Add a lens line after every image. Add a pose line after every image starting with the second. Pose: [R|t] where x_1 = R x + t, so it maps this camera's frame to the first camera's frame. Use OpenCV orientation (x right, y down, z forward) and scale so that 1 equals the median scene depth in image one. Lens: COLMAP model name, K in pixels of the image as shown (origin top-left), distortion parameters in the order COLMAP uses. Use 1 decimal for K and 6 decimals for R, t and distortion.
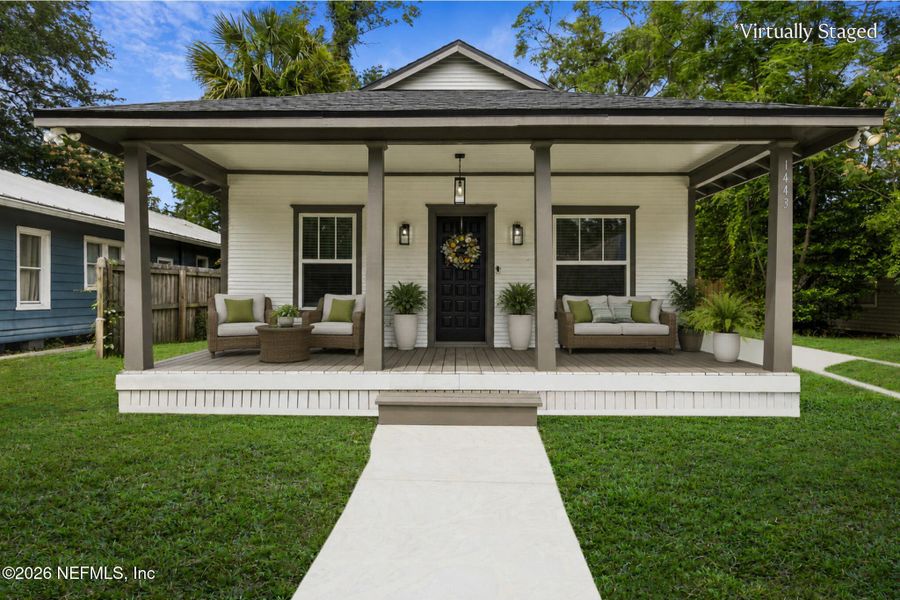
lens RADIAL K [[428.3, 0, 451.2], [0, 428.3, 296.2], [0, 0, 1]] dist [0.006495, -0.001051]
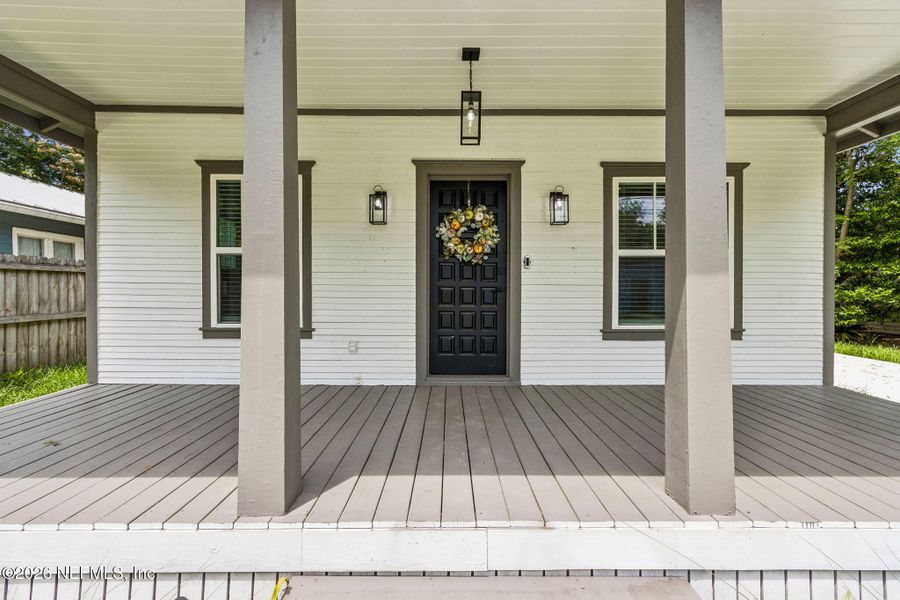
lens RADIAL K [[414.4, 0, 451.2], [0, 414.4, 291.8], [0, 0, 1]] dist [0.002236, -0.000004]
pose [[0.999948, -0.001934, 0.009980, -0.008843], [0.002008, 0.999971, -0.007391, -0.016325], [-0.009966, 0.007411, 0.999923, 0.390414]]
